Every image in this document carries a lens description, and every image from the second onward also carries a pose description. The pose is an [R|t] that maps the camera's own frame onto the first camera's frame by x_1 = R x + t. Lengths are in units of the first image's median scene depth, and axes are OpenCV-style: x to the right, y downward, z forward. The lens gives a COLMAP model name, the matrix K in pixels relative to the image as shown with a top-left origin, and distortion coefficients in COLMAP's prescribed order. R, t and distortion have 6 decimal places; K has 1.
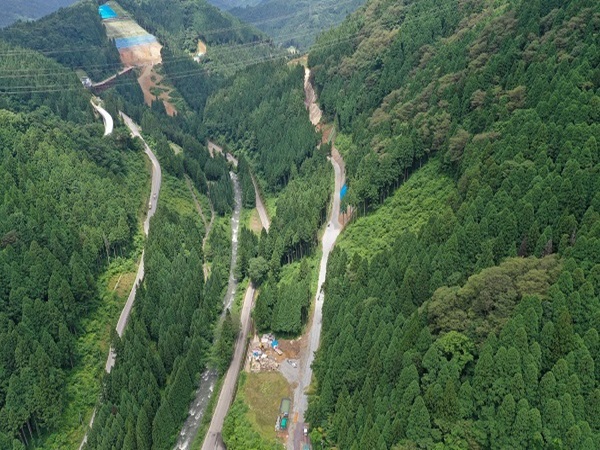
lens RADIAL K [[485.8, 0, 293.8], [0, 485.8, 214.2], [0, 0, 1]] dist [-0.001953, -0.015373]
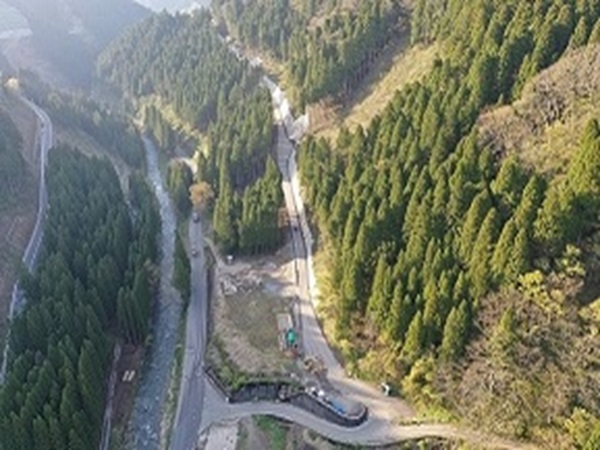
lens RADIAL K [[485.8, 0, 305.9], [0, 485.8, 217.0], [0, 0, 1]] dist [-0.001953, -0.015373]
pose [[0.965749, -0.112186, 0.233971, -0.121260], [0.116196, 0.993221, -0.003380, 0.203076], [-0.232006, 0.030451, 0.972238, 0.222443]]
